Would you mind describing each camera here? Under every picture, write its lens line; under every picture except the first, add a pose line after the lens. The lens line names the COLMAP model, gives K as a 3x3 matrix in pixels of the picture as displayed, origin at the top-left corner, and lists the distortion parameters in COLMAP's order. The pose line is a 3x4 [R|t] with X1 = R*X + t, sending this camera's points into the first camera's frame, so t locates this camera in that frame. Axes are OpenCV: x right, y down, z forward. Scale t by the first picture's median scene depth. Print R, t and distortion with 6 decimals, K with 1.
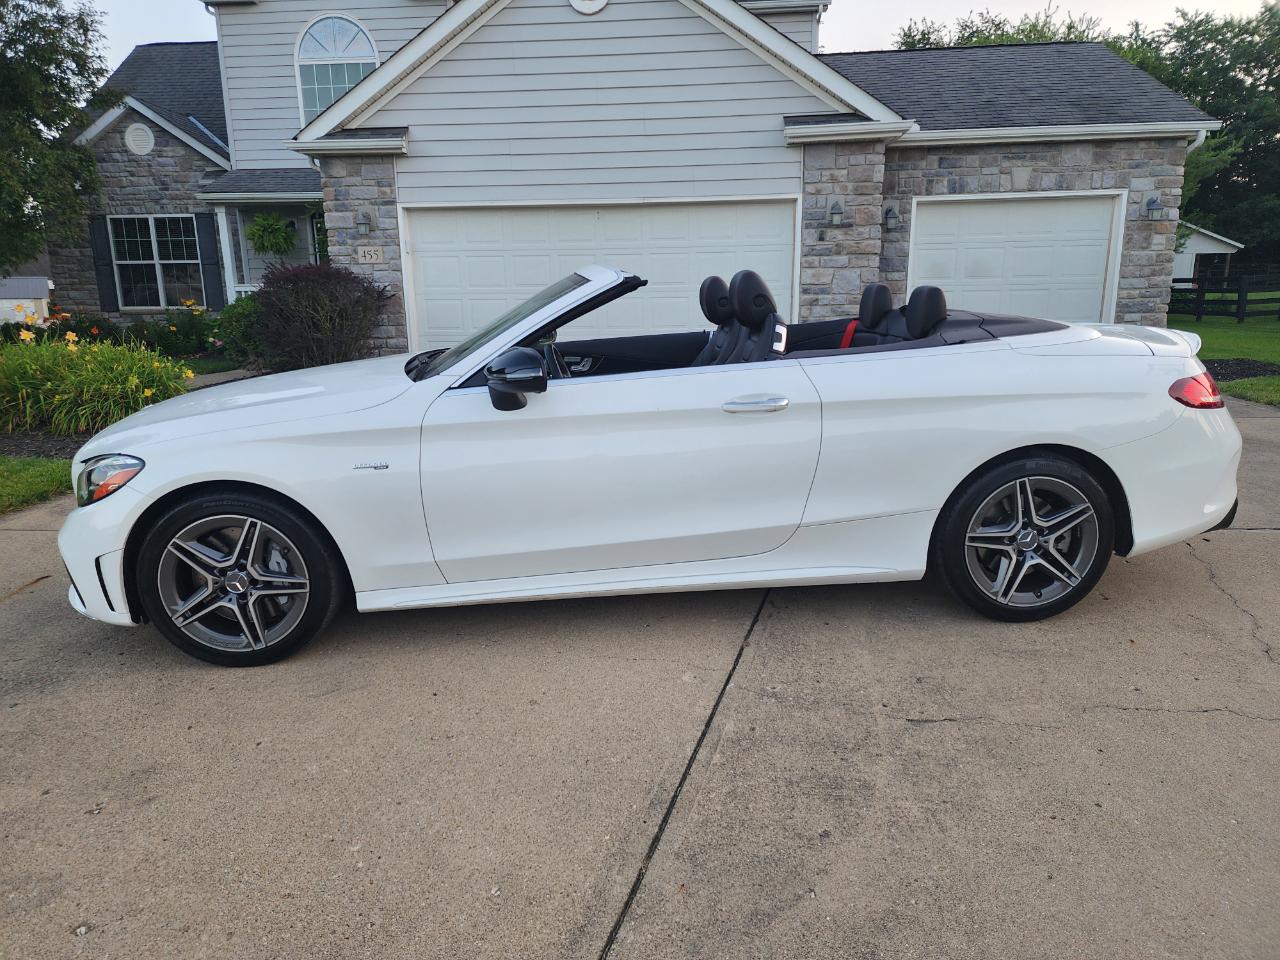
lens RADIAL K [[855.2, 0, 632.9], [0, 855.2, 482.0], [0, 0, 1]] dist [0.079624, -0.064732]
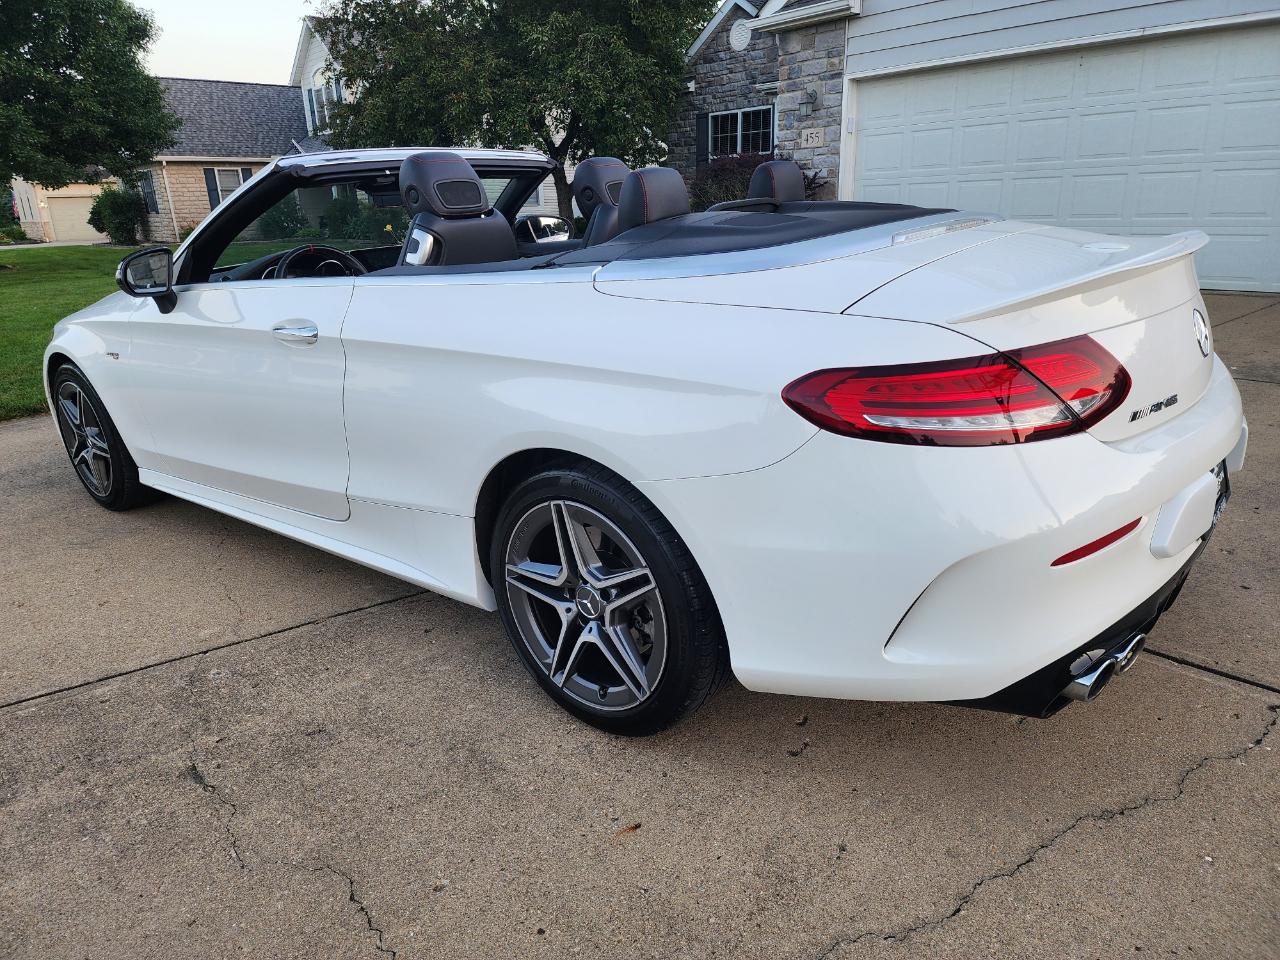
lens RADIAL K [[862.5, 0, 631.9], [0, 862.5, 485.8], [0, 0, 1]] dist [0.076437, -0.067330]
pose [[0.716799, 0.210703, -0.664683, 0.269695], [-0.126844, 0.976749, 0.172838, -0.037994], [0.685645, -0.039579, 0.726859, 0.181991]]
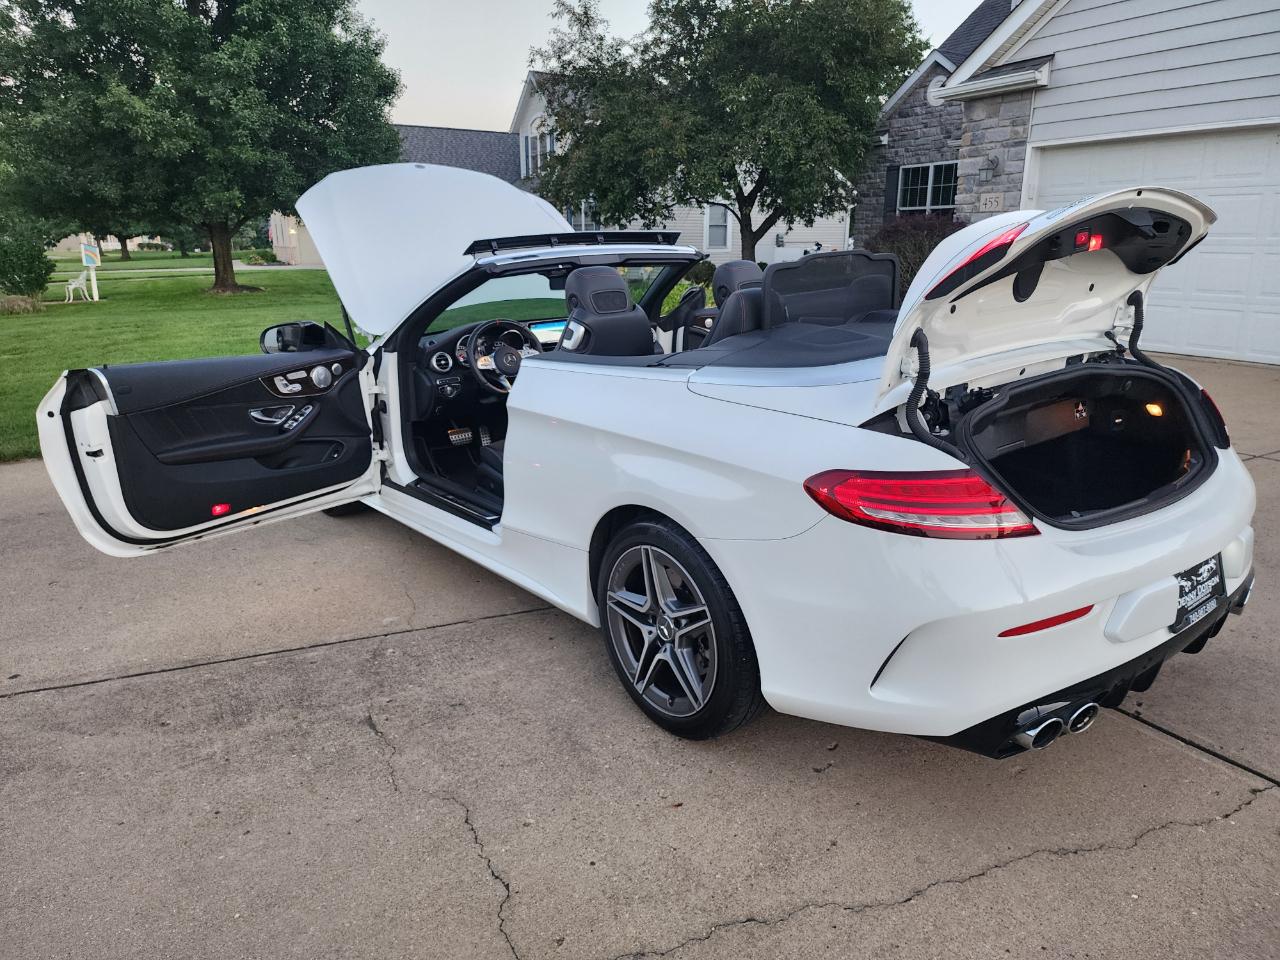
lens RADIAL K [[870.7, 0, 641.2], [0, 870.7, 475.7], [0, 0, 1]] dist [0.066518, -0.061179]
pose [[0.561708, 0.230001, -0.794722, 0.322376], [-0.180683, 0.971496, 0.153454, -0.056588], [0.807365, 0.057397, 0.587255, 0.161157]]
